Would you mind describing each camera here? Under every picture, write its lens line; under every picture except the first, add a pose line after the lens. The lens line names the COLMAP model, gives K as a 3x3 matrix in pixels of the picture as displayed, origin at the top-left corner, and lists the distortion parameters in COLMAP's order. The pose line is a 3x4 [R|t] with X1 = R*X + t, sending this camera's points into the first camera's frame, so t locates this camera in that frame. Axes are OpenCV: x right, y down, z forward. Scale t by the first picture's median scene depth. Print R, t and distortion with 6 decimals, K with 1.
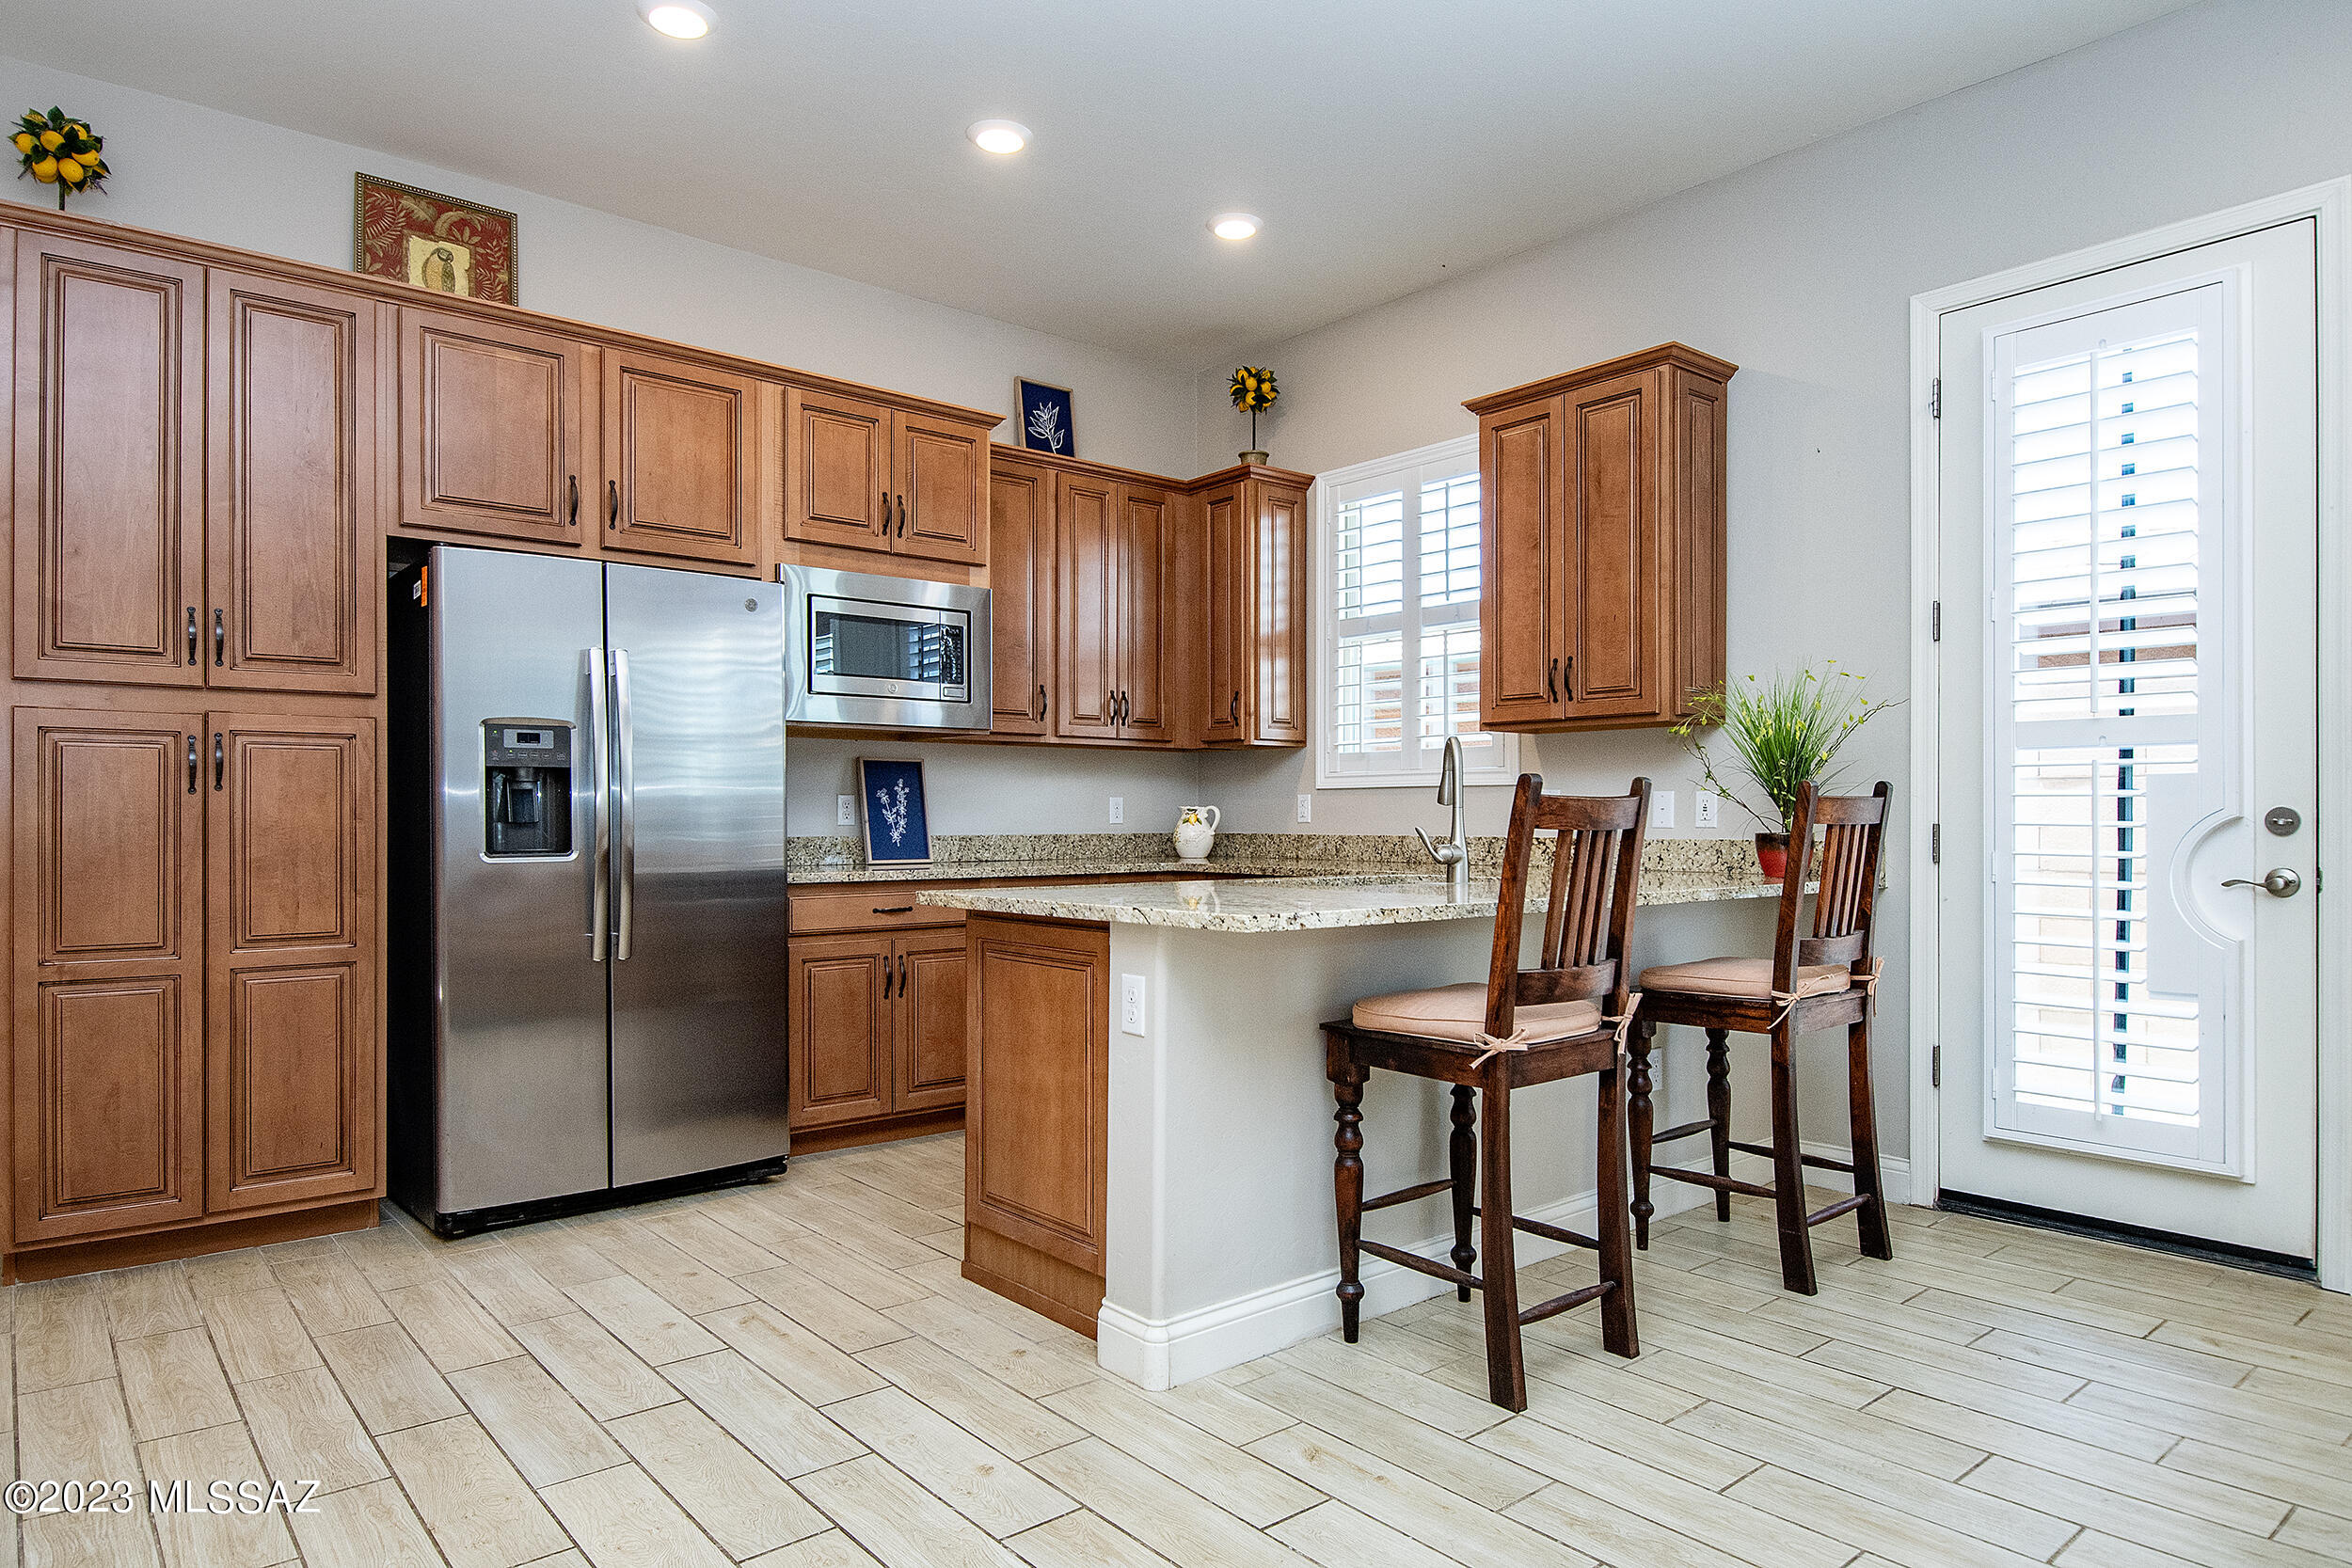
lens RADIAL K [[1363.2, 0, 1171.1], [0, 1363.2, 826.0], [0, 0, 1]] dist [0.005218, -0.012514]
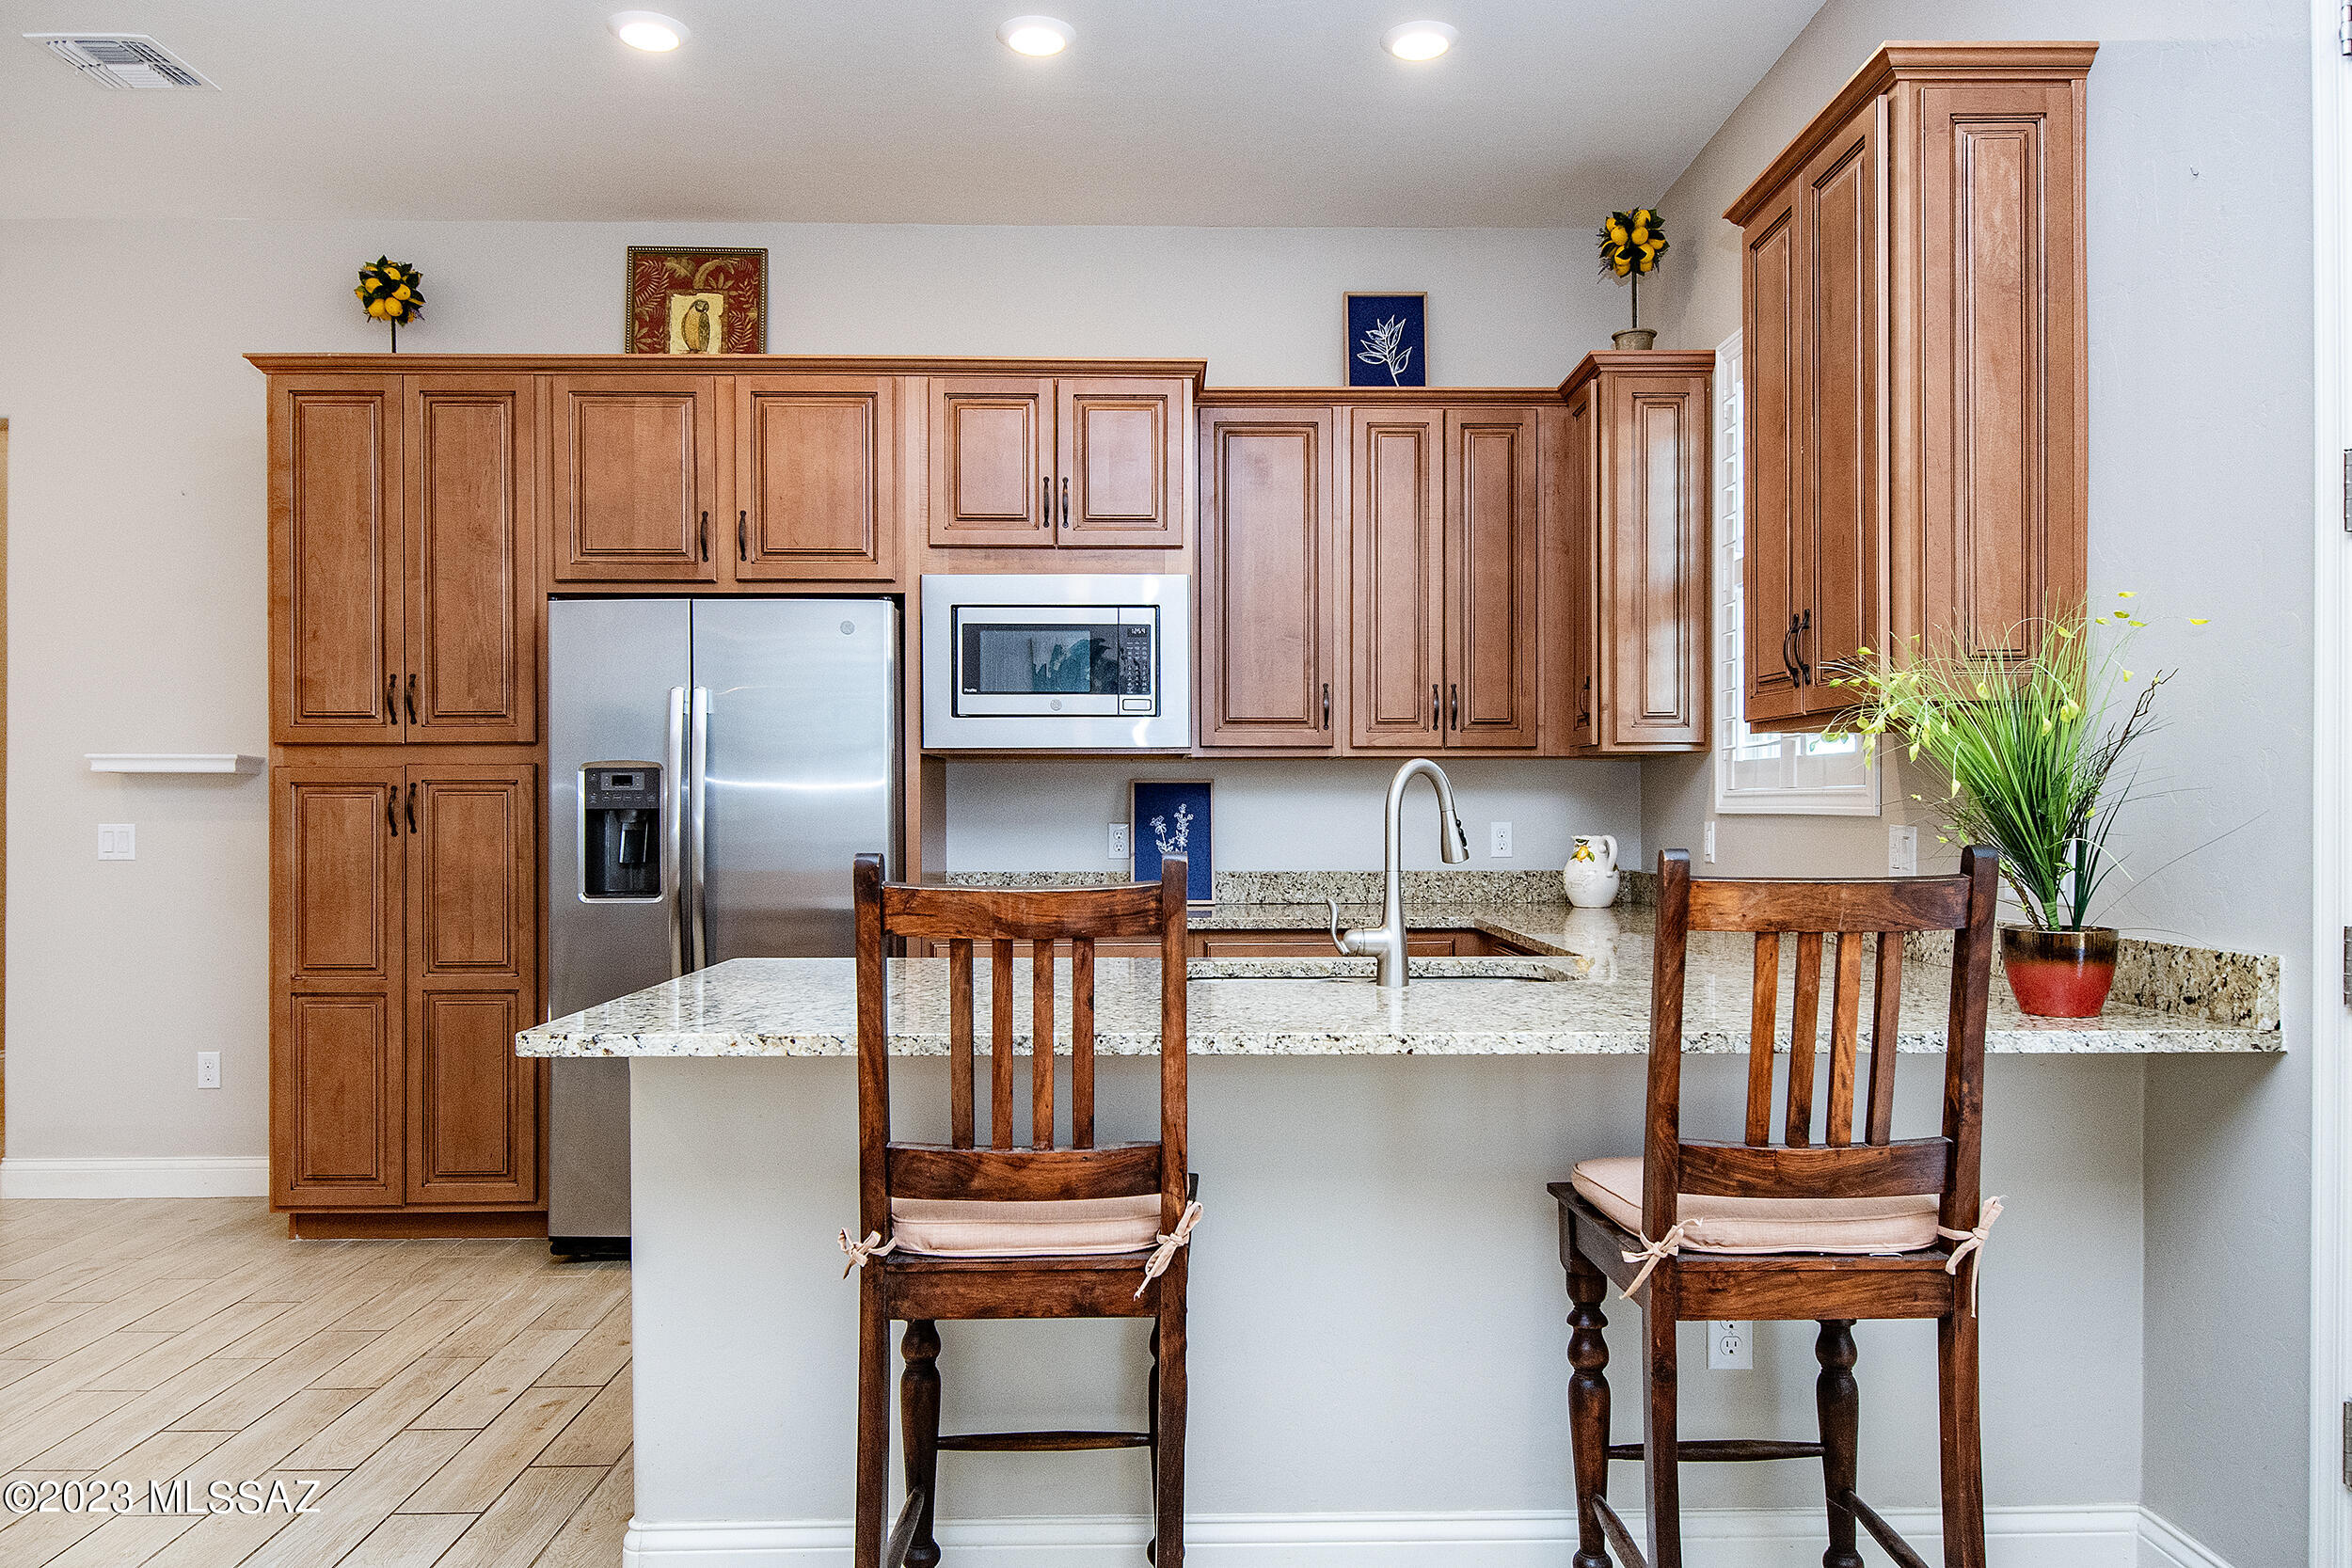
lens RADIAL K [[1602.9, 0, 1189.6], [0, 1602.9, 805.2], [0, 0, 1]] dist [0.025630, -0.020167]
pose [[0.779623, -0.001514, -0.626247, 0.546592], [-0.002280, 0.999984, -0.005255, -0.036754], [0.626244, 0.005524, 0.779607, 0.297902]]
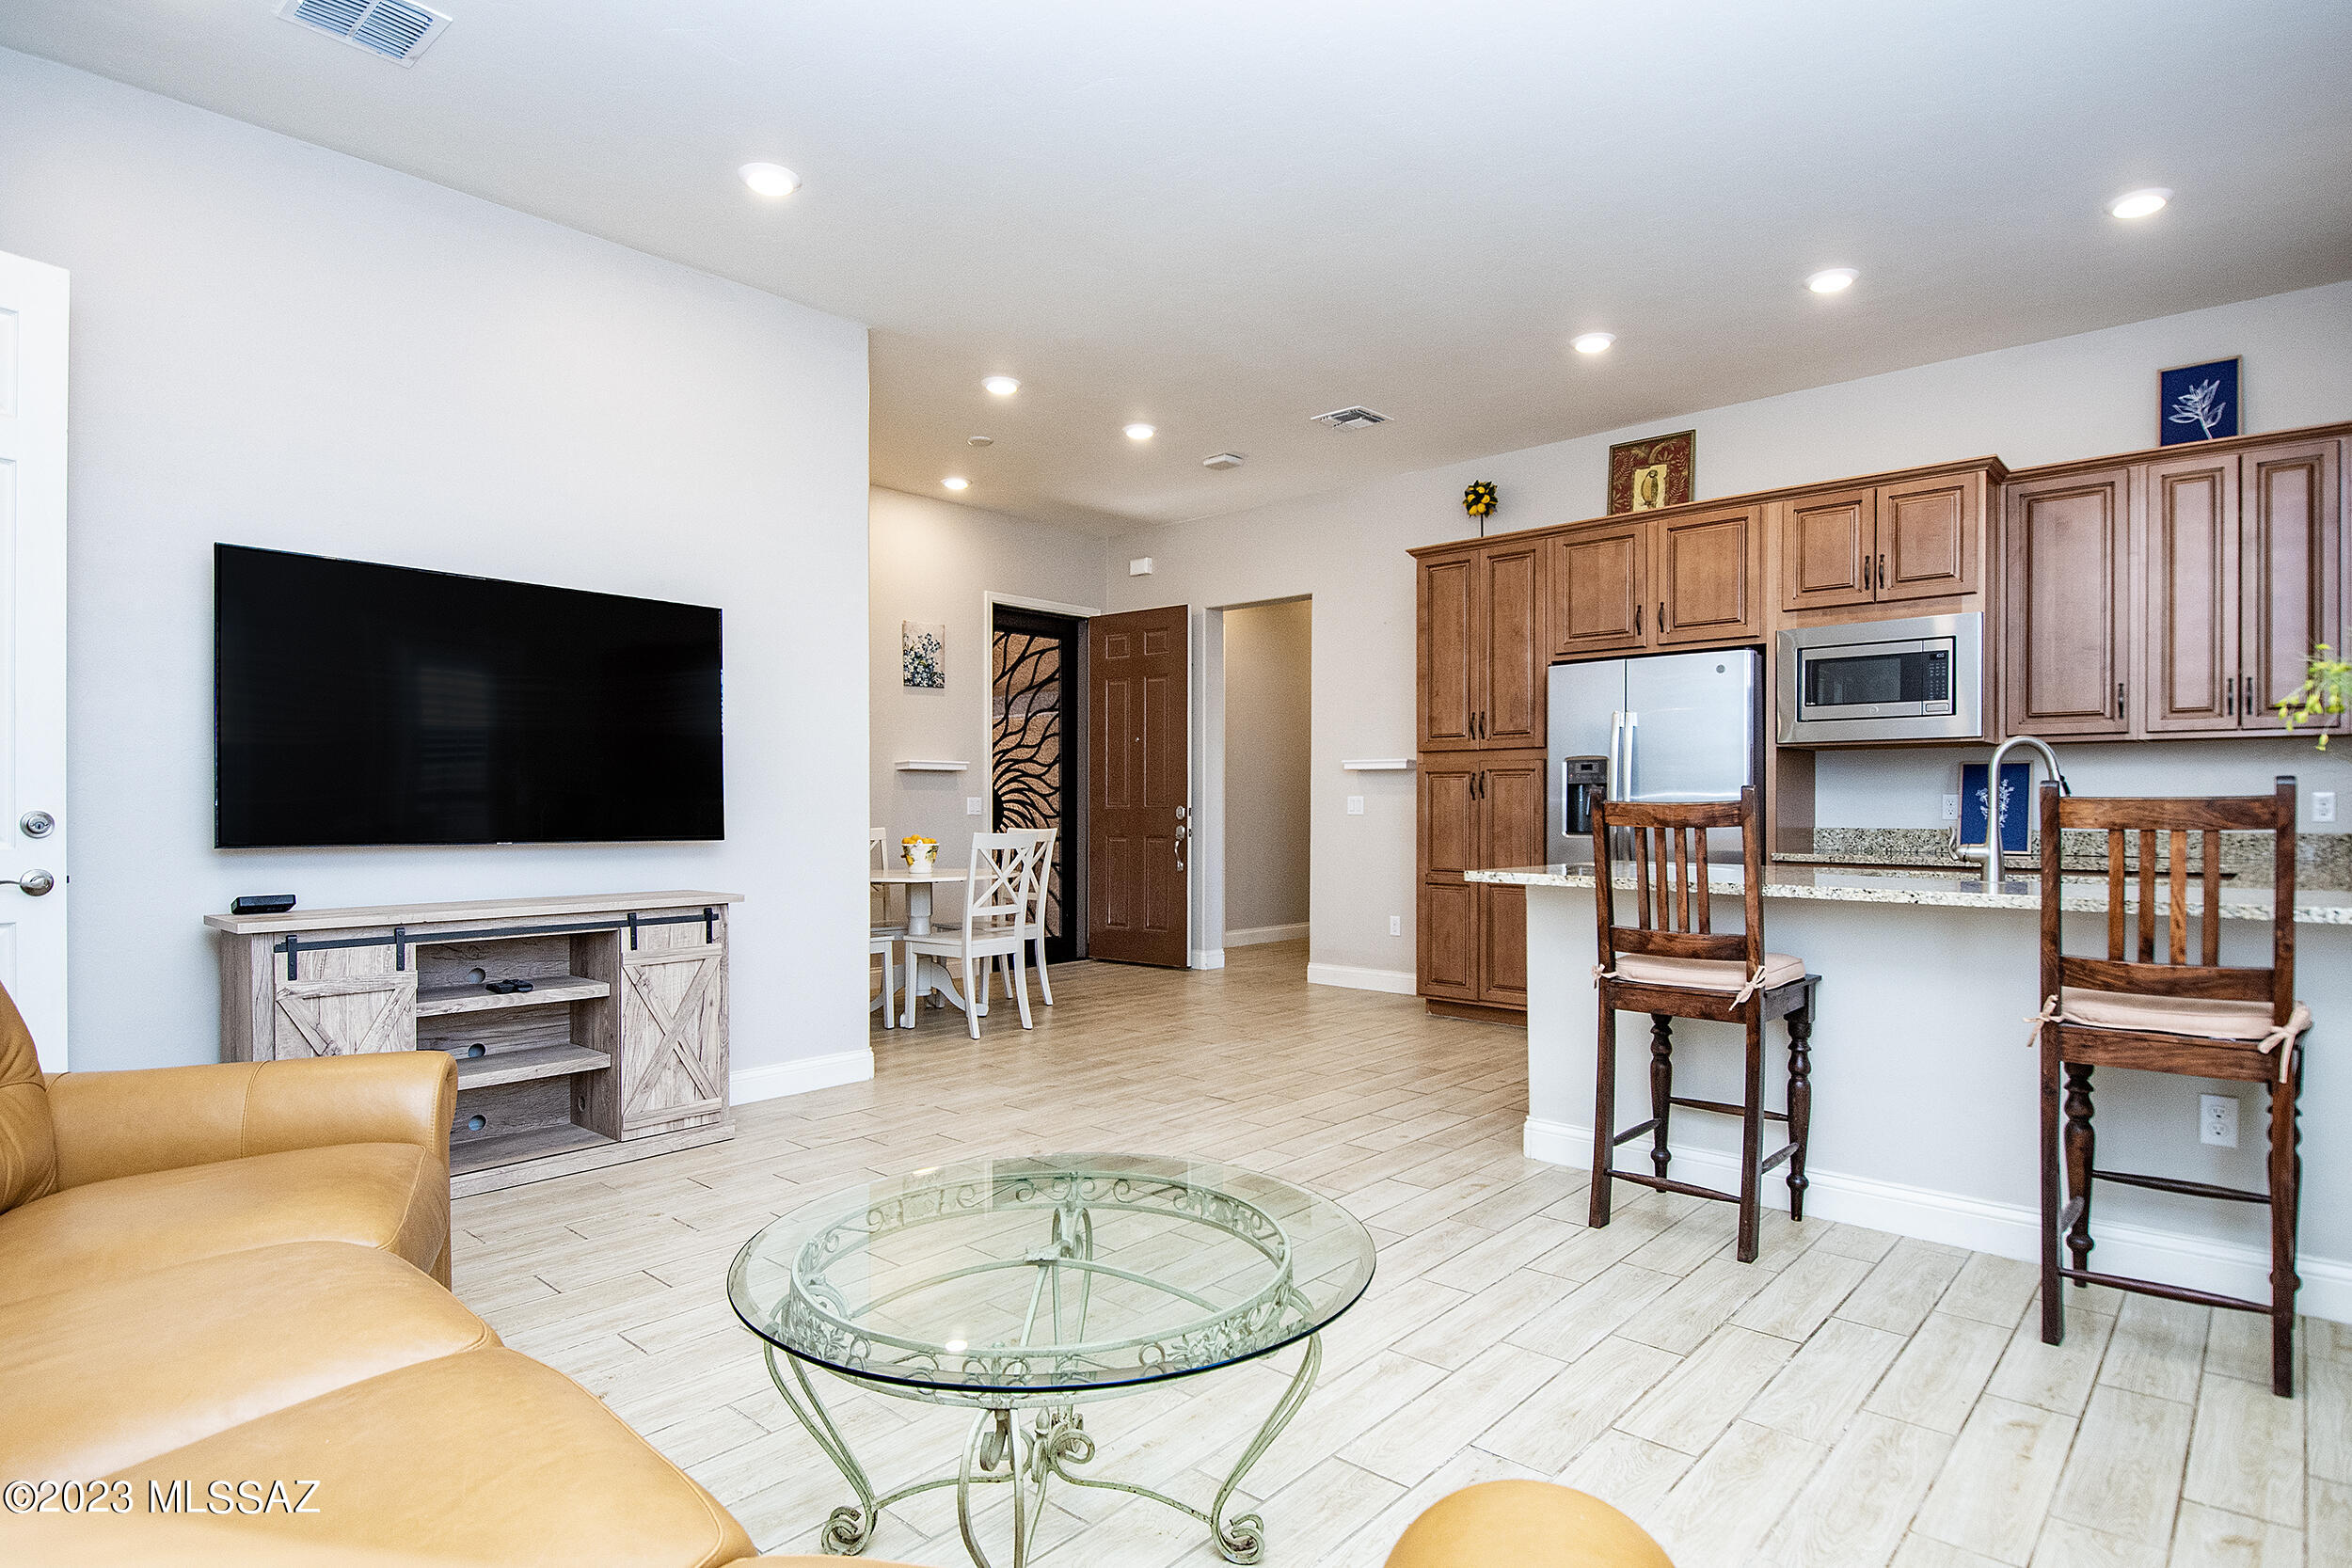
lens RADIAL K [[1218.1, 0, 1159.3], [0, 1218.1, 814.6], [0, 0, 1]] dist [-0.014401, -0.003666]
pose [[0.118143, 0.008421, -0.992961, 0.917750], [-0.007019, 0.999946, 0.007646, -0.010323], [0.992972, 0.006066, 0.118195, 0.240566]]
